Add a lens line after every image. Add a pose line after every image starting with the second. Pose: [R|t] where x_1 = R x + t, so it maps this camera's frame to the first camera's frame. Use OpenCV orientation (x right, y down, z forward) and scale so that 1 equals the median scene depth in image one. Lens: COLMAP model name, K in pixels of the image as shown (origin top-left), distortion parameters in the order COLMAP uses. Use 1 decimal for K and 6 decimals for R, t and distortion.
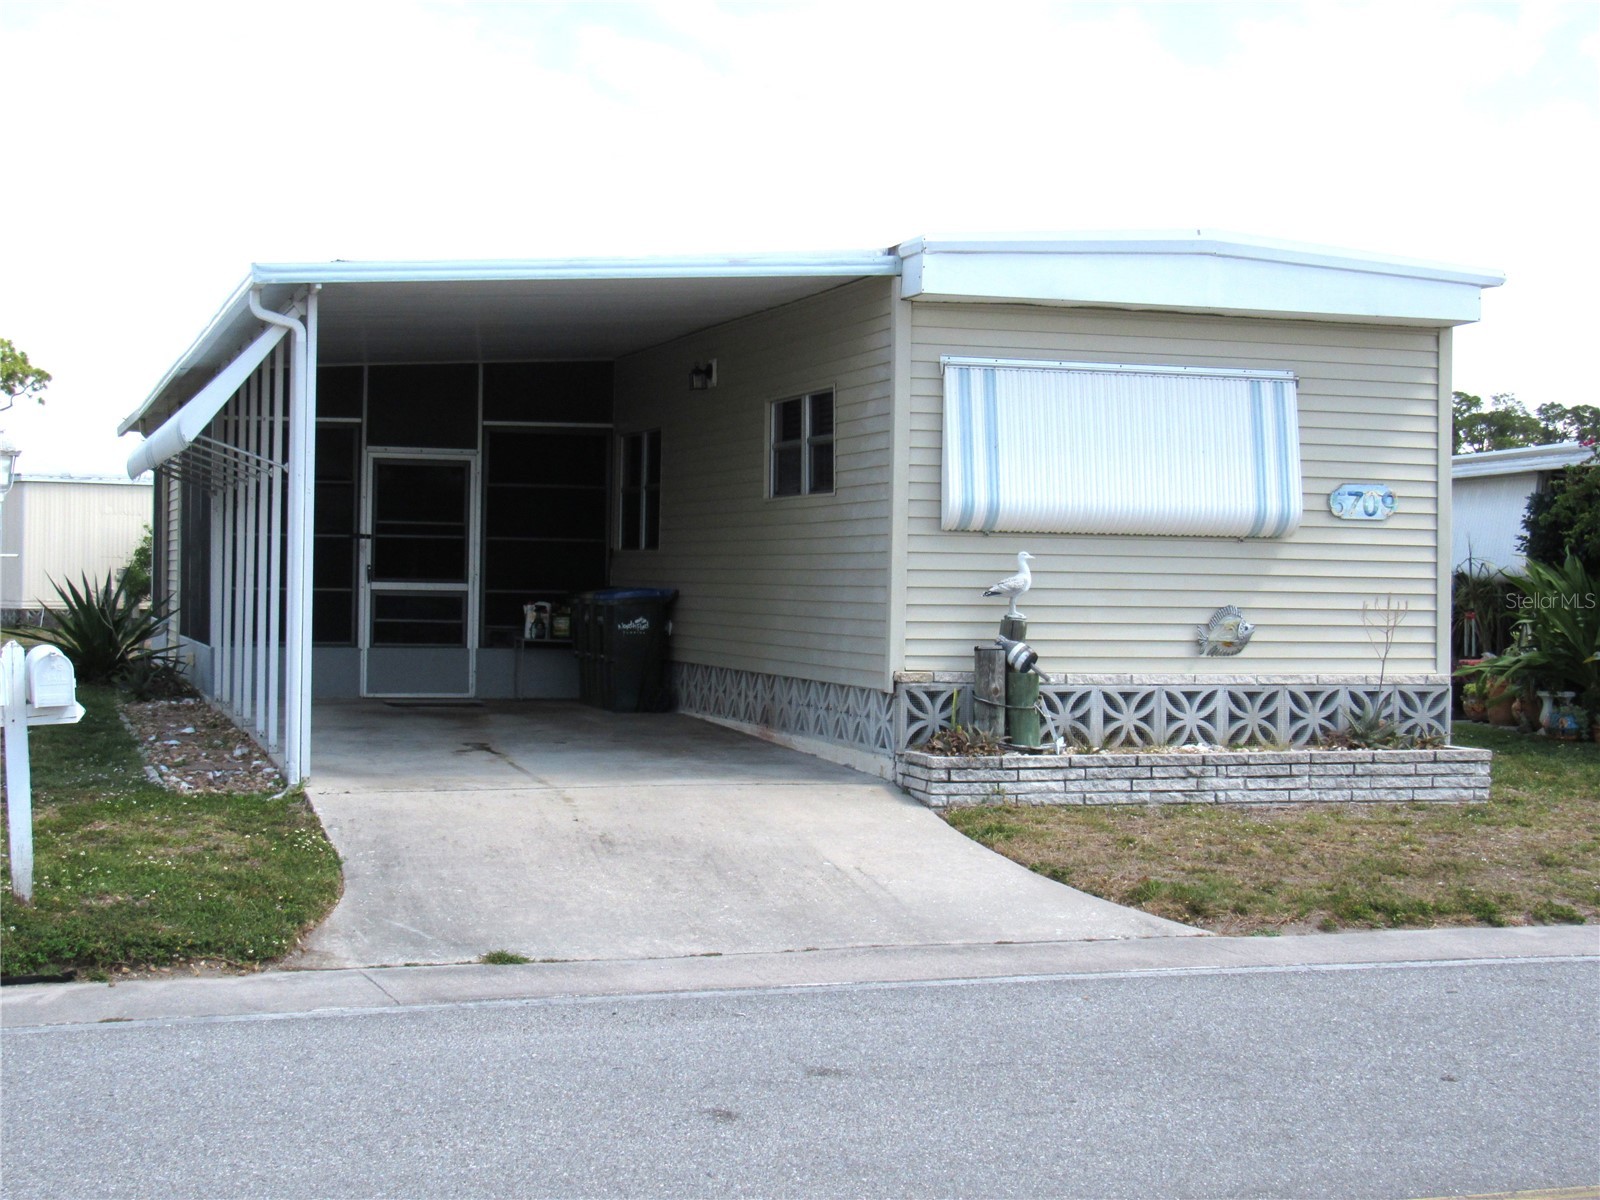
lens RADIAL K [[2611.4, 0, 801.1], [0, 2611.4, 595.6], [0, 0, 1]] dist [-0.010154, 0.000000]
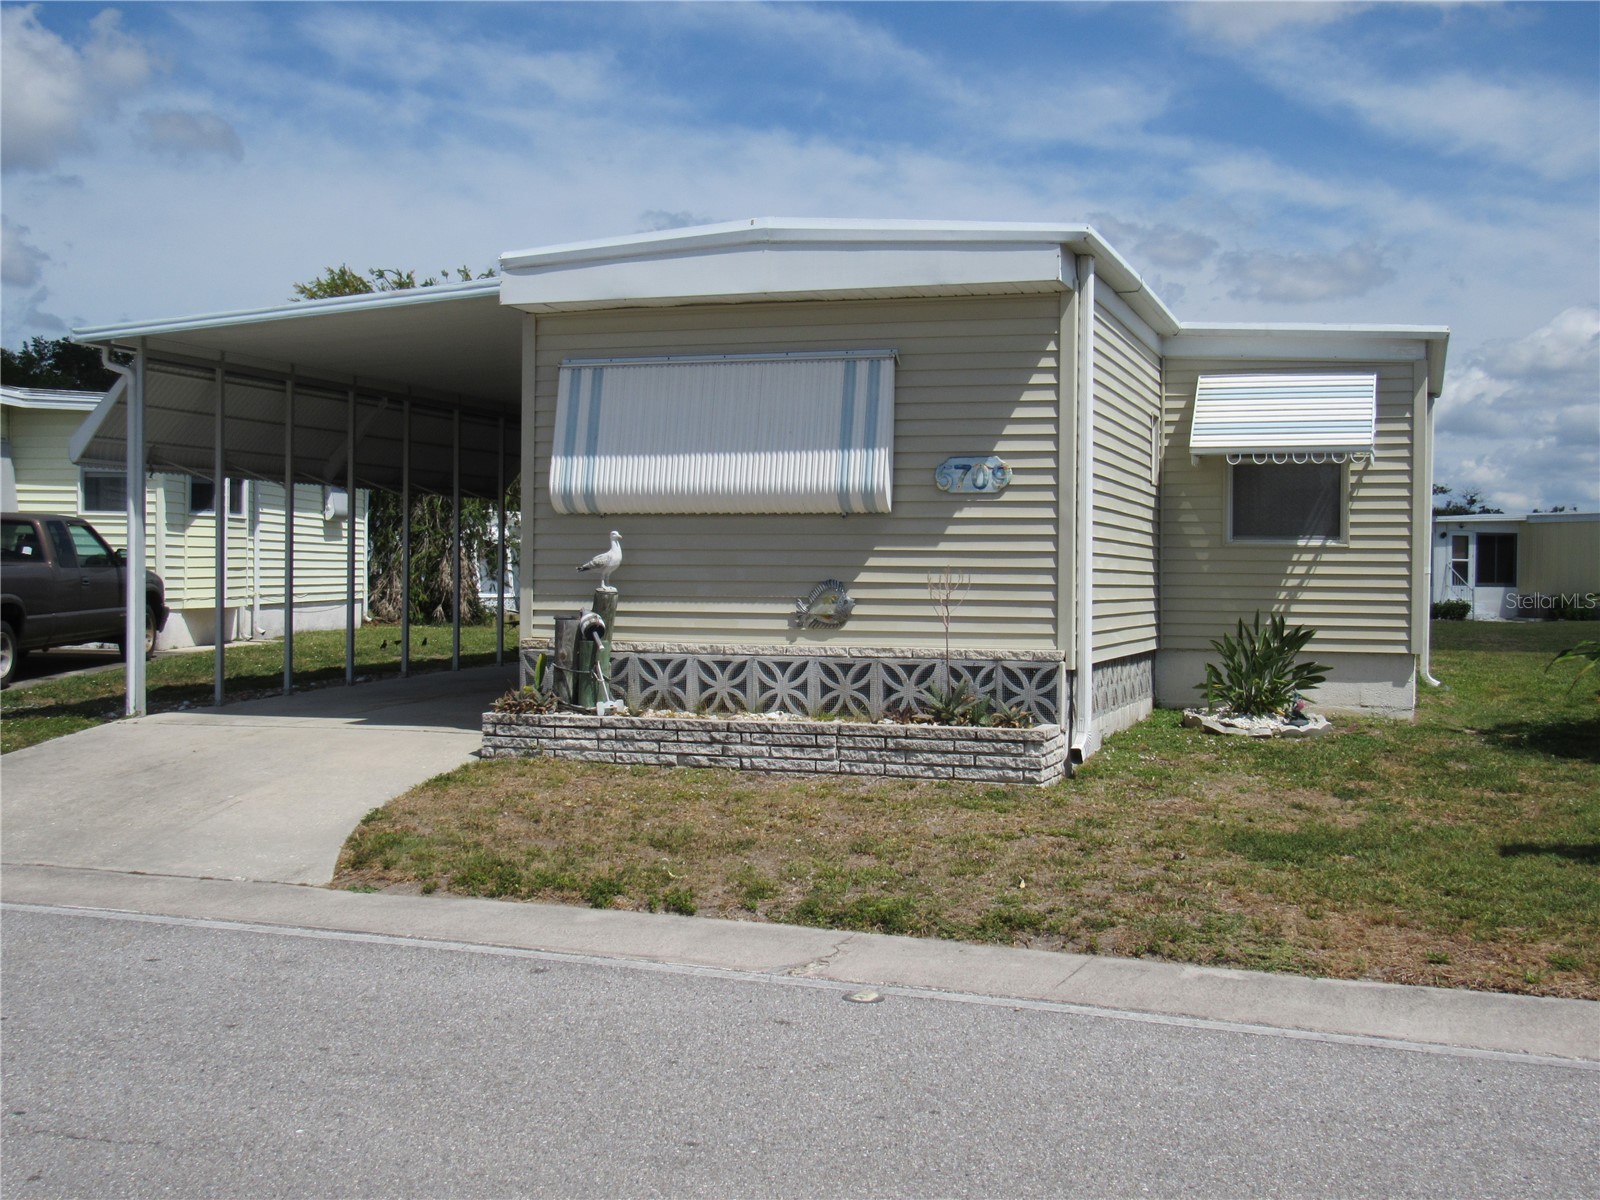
lens RADIAL K [[1791.2, 0, 799.9], [0, 1791.2, 604.0], [0, 0, 1]] dist [0.008090, 0.000000]
pose [[0.808583, 0.001170, -0.588382, 0.580661], [-0.002613, 0.999995, -0.001602, 0.014631], [0.588377, 0.002832, 0.808582, 0.425008]]
